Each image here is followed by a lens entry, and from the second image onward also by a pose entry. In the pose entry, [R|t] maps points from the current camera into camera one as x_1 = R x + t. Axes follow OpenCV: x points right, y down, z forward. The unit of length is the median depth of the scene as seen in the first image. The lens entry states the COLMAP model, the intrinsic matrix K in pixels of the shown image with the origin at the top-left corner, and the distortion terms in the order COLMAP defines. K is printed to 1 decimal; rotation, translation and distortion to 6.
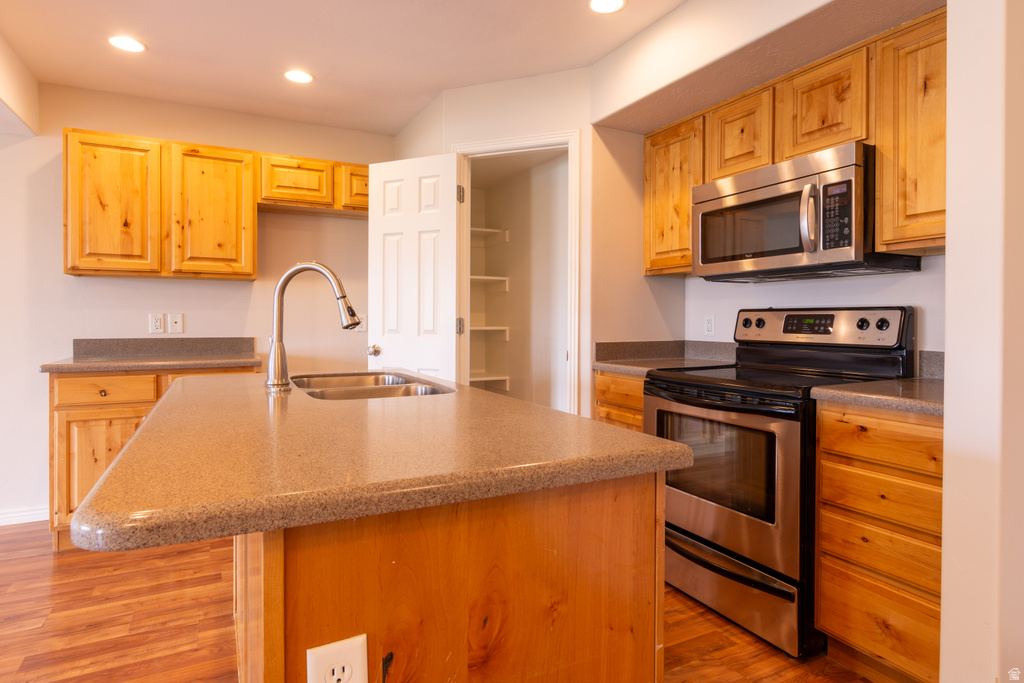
lens RADIAL K [[572.0, 0, 513.5], [0, 572.0, 333.9], [0, 0, 1]] dist [-0.001334, -0.000471]
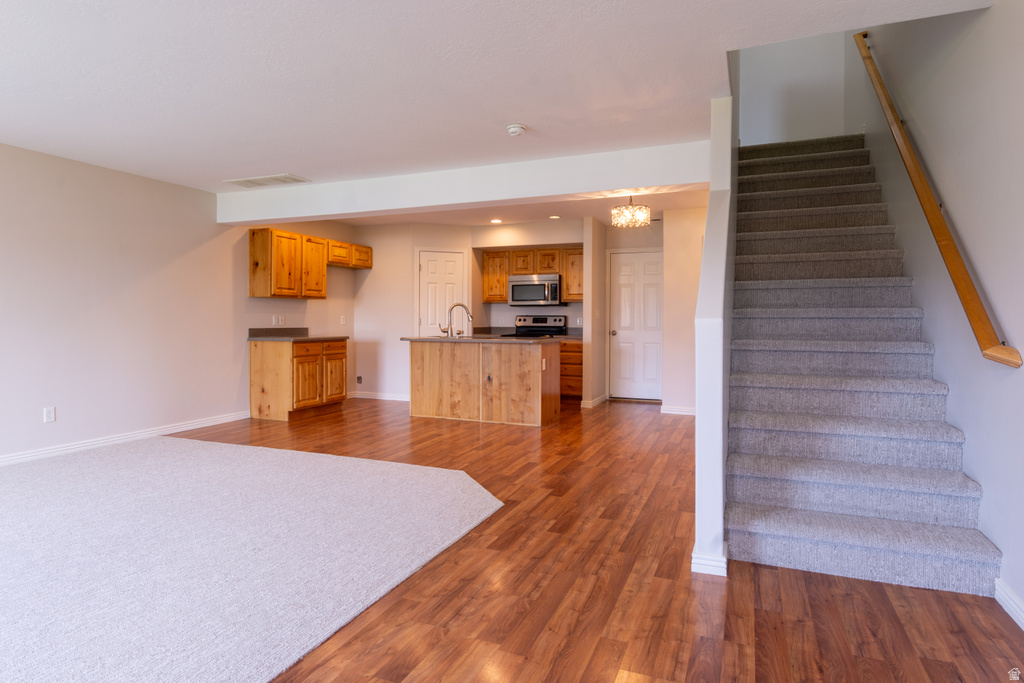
lens RADIAL K [[572.0, 0, 520.5], [0, 572.0, 335.6], [0, 0, 1]] dist [-0.001334, -0.000471]
pose [[0.755481, -0.017456, 0.654937, -1.627878], [0.012899, 0.999848, 0.011770, 0.028688], [-0.655043, -0.000444, 0.755591, -1.342950]]
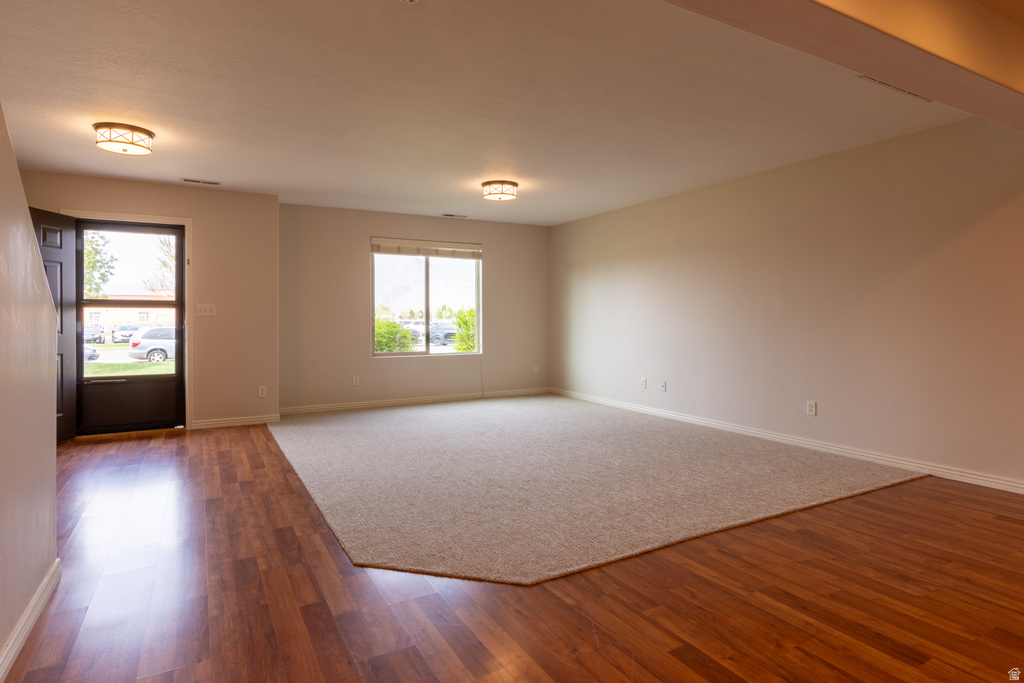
lens RADIAL K [[572.0, 0, 510.5], [0, 572.0, 332.1], [0, 0, 1]] dist [-0.001334, -0.000471]
pose [[0.026229, 0.027985, -0.999264, 0.768088], [-0.018590, 0.999449, 0.027502, -0.007762], [0.999483, 0.017855, 0.026735, 0.320259]]
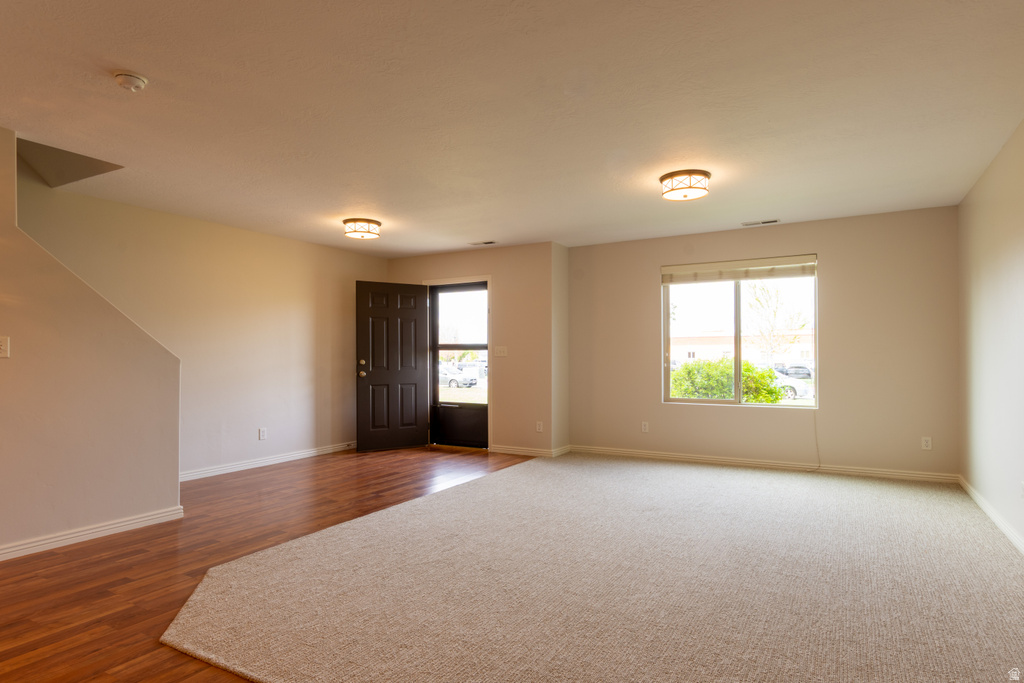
lens RADIAL K [[572.0, 0, 506.8], [0, 572.0, 349.2], [0, 0, 1]] dist [-0.001334, -0.000471]
pose [[-0.844652, -0.002850, -0.535308, -0.381739], [-0.005937, 0.999974, 0.004045, -0.035842], [0.535283, 0.006594, -0.844647, 1.721154]]
